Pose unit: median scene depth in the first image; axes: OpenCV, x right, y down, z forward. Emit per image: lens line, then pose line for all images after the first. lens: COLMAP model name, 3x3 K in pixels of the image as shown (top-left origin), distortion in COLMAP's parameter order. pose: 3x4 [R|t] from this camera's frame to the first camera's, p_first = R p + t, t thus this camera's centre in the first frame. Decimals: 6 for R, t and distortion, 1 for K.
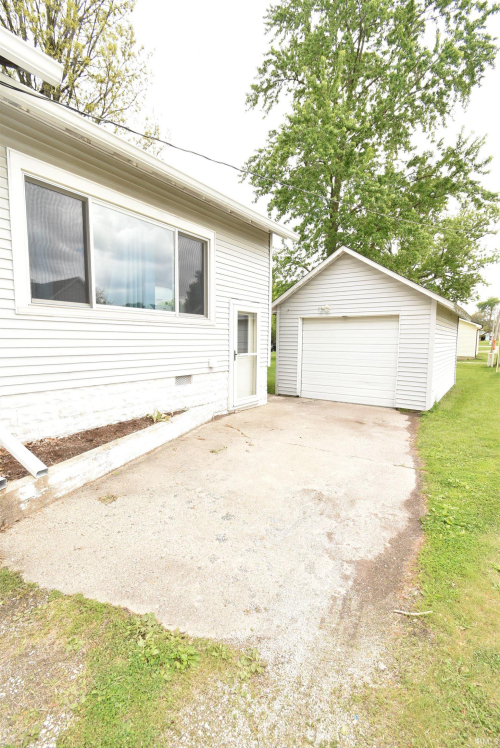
lens RADIAL K [[330.5, 0, 250.8], [0, 330.5, 368.5], [0, 0, 1]] dist [0.003470, -0.001464]
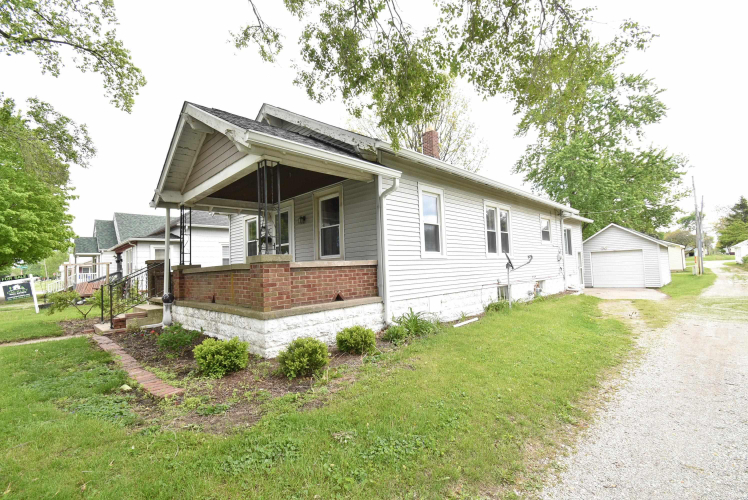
lens RADIAL K [[330.5, 0, 375.4], [0, 330.5, 253.0], [0, 0, 1]] dist [0.003470, -0.001464]
pose [[0.986331, -0.061566, -0.152842, -0.280248], [0.039607, 0.988964, -0.142764, 0.034499], [0.159944, 0.134759, 0.977884, -0.425879]]
